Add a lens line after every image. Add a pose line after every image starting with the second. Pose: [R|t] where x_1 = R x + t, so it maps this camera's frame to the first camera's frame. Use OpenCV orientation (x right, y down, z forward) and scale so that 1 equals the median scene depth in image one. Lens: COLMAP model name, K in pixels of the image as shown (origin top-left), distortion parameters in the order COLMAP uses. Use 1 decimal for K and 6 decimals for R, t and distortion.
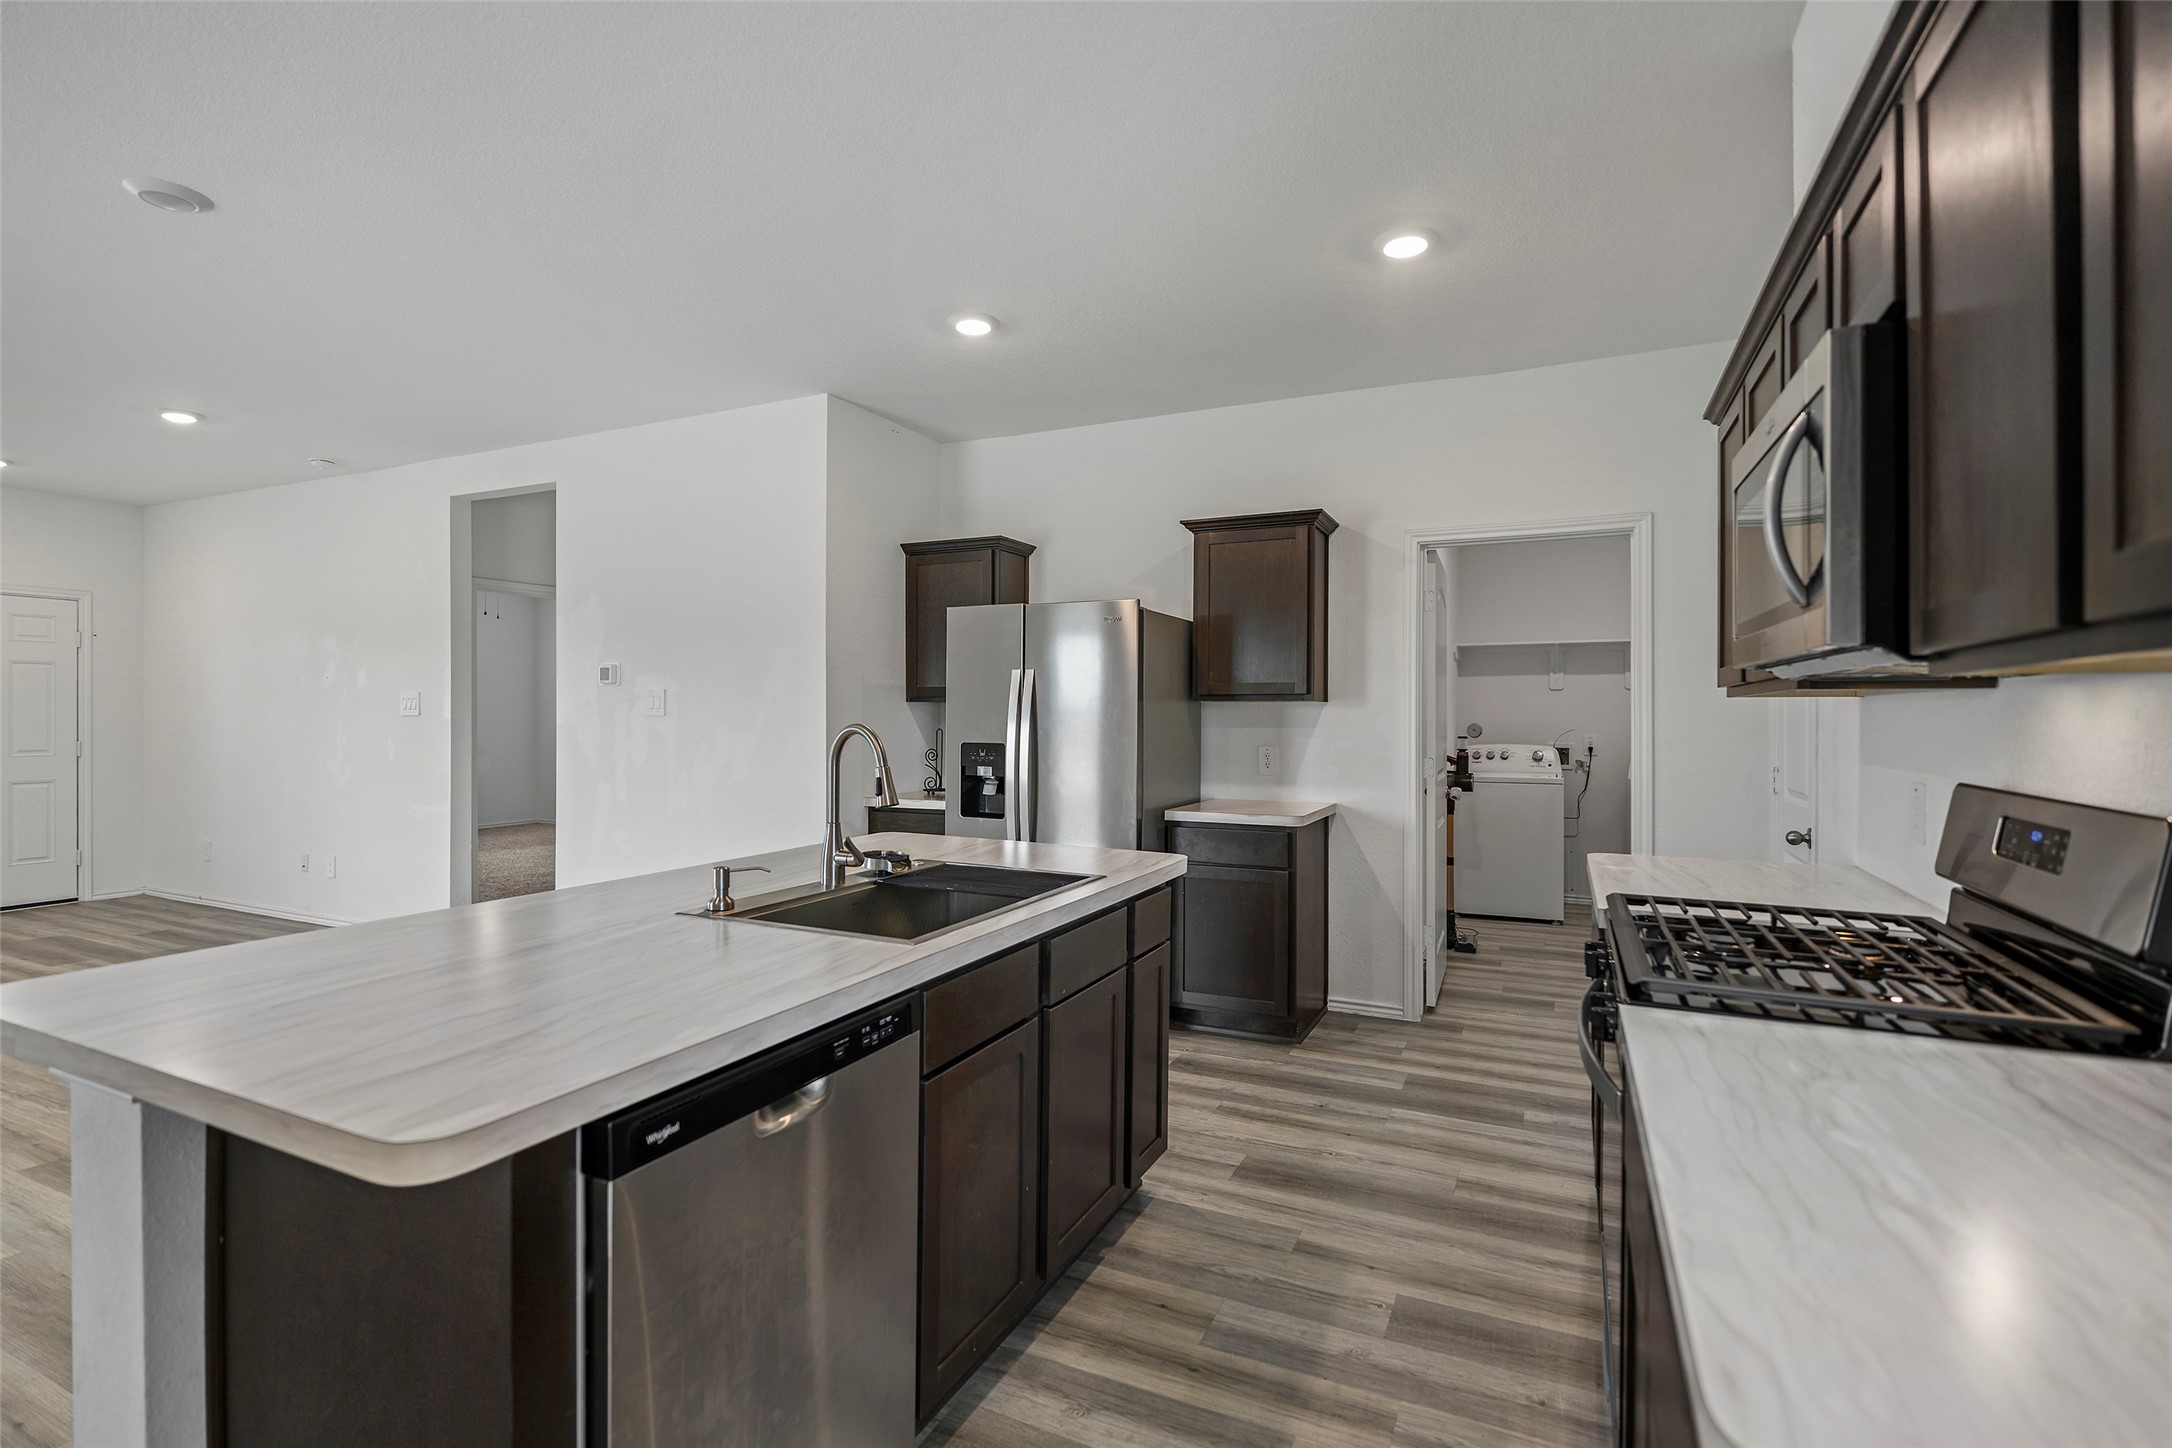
lens RADIAL K [[1018.7, 0, 1086.0], [0, 1018.7, 724.0], [0, 0, 1]] dist [-0.001334, -0.000376]
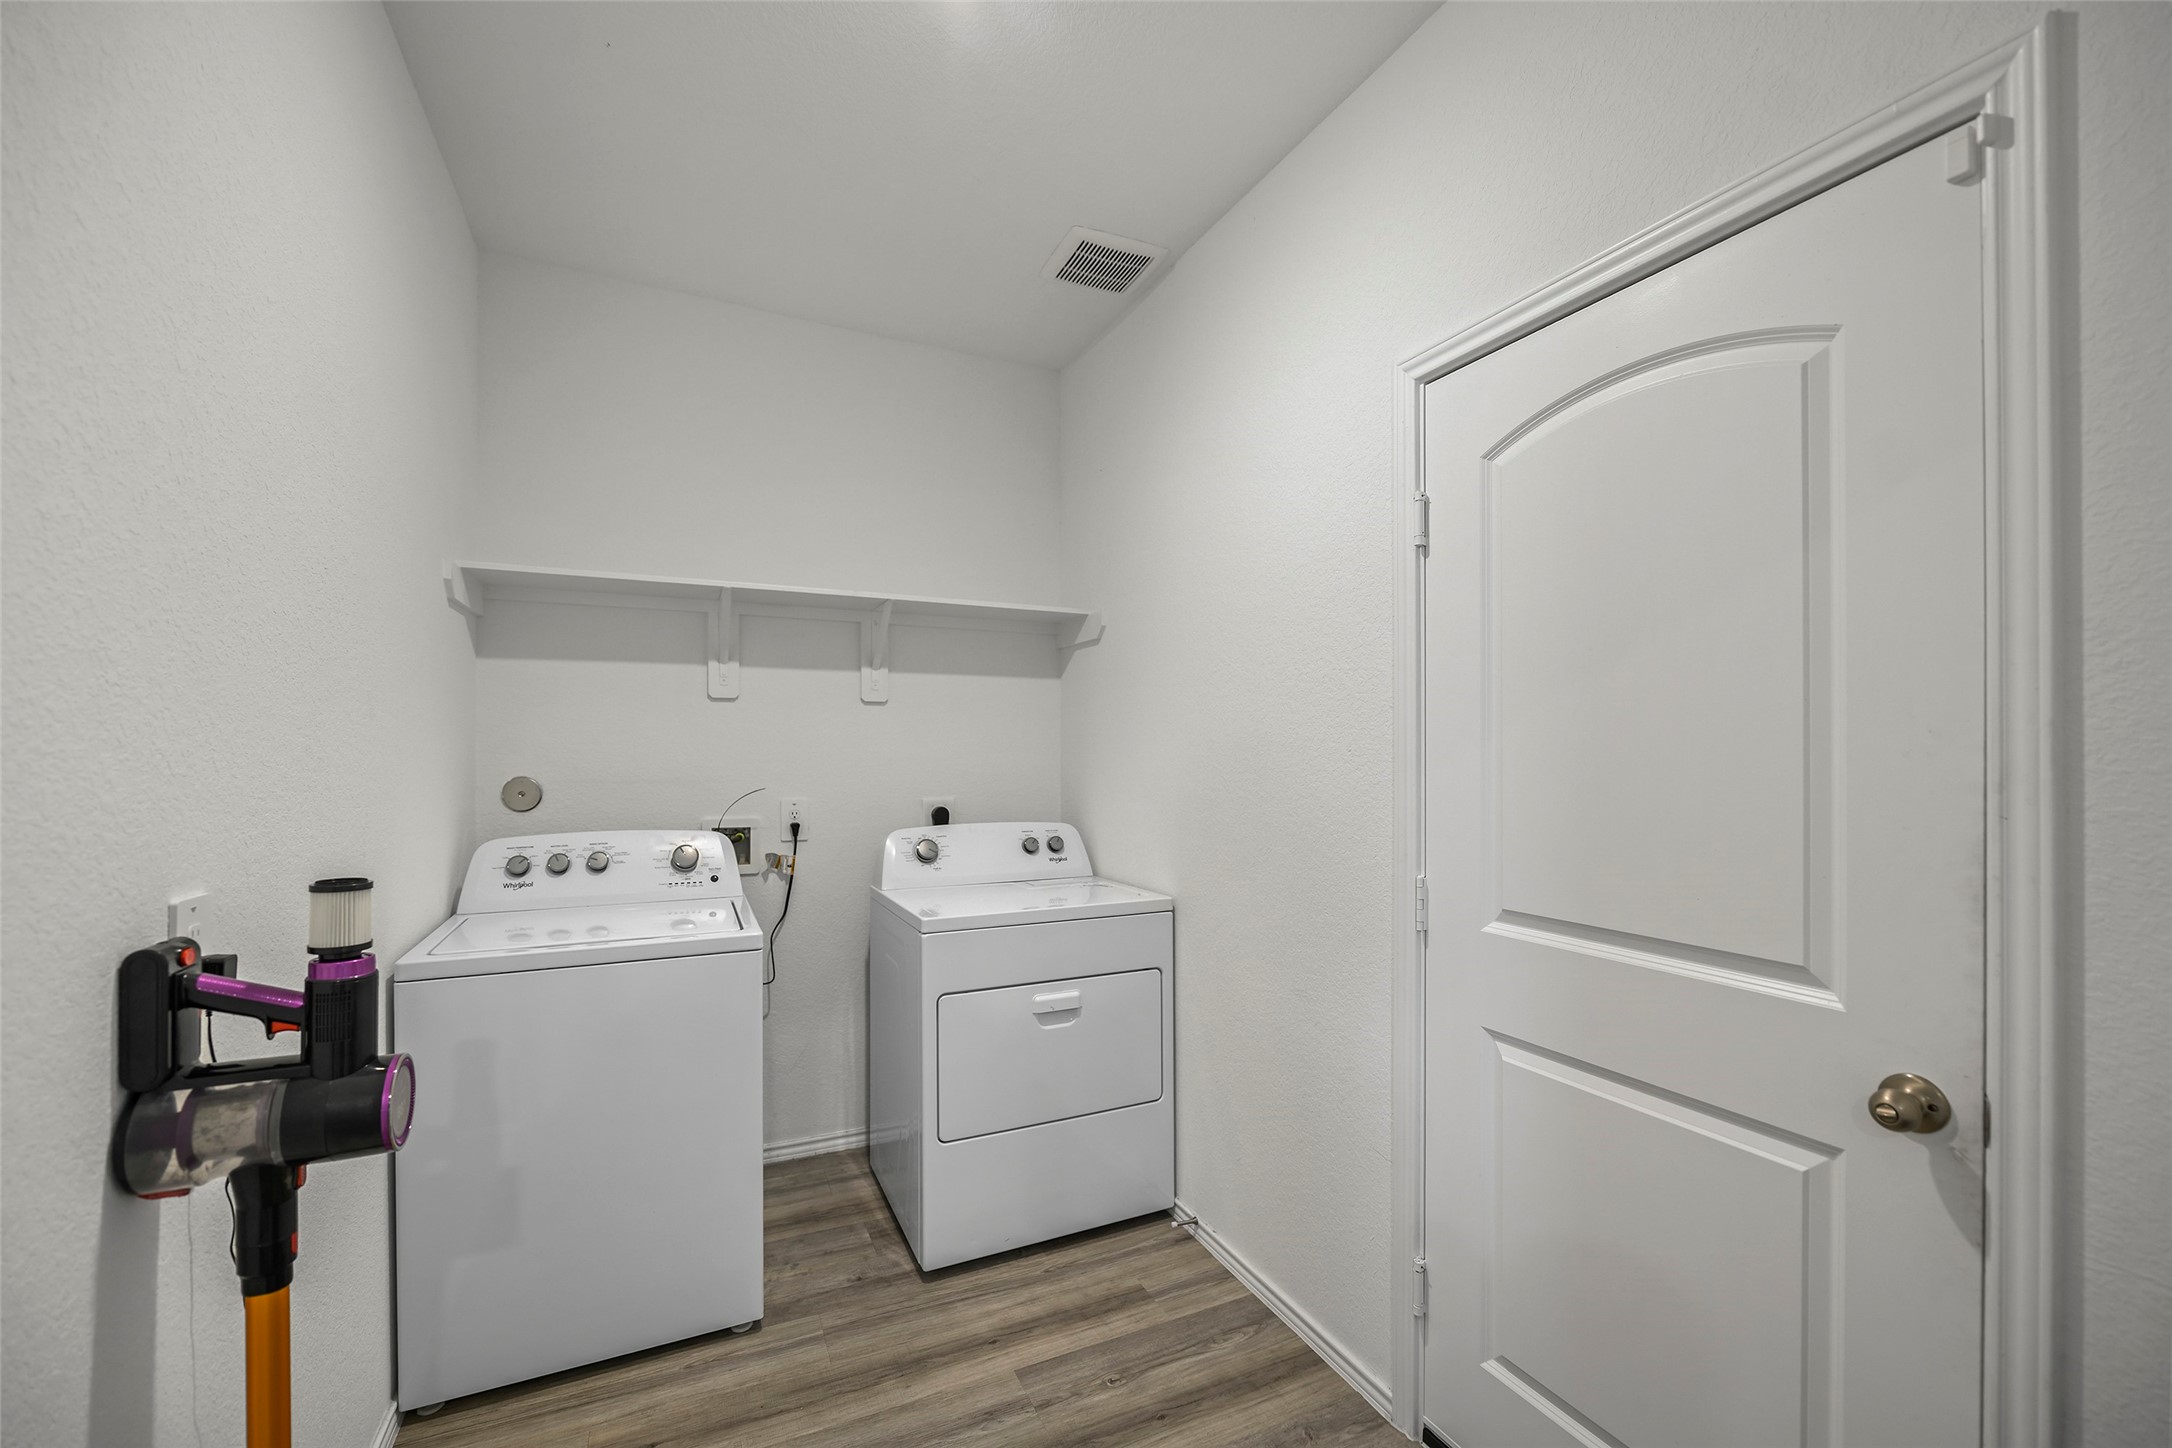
lens RADIAL K [[882.6, 0, 1092.5], [0, 882.6, 739.1], [0, 0, 1]] dist [-0.002204, -0.000088]
pose [[0.637808, 0.006378, 0.770169, 0.270570], [0.004217, 0.999922, -0.011772, -0.010713], [-0.770184, 0.010756, 0.637731, 0.636943]]
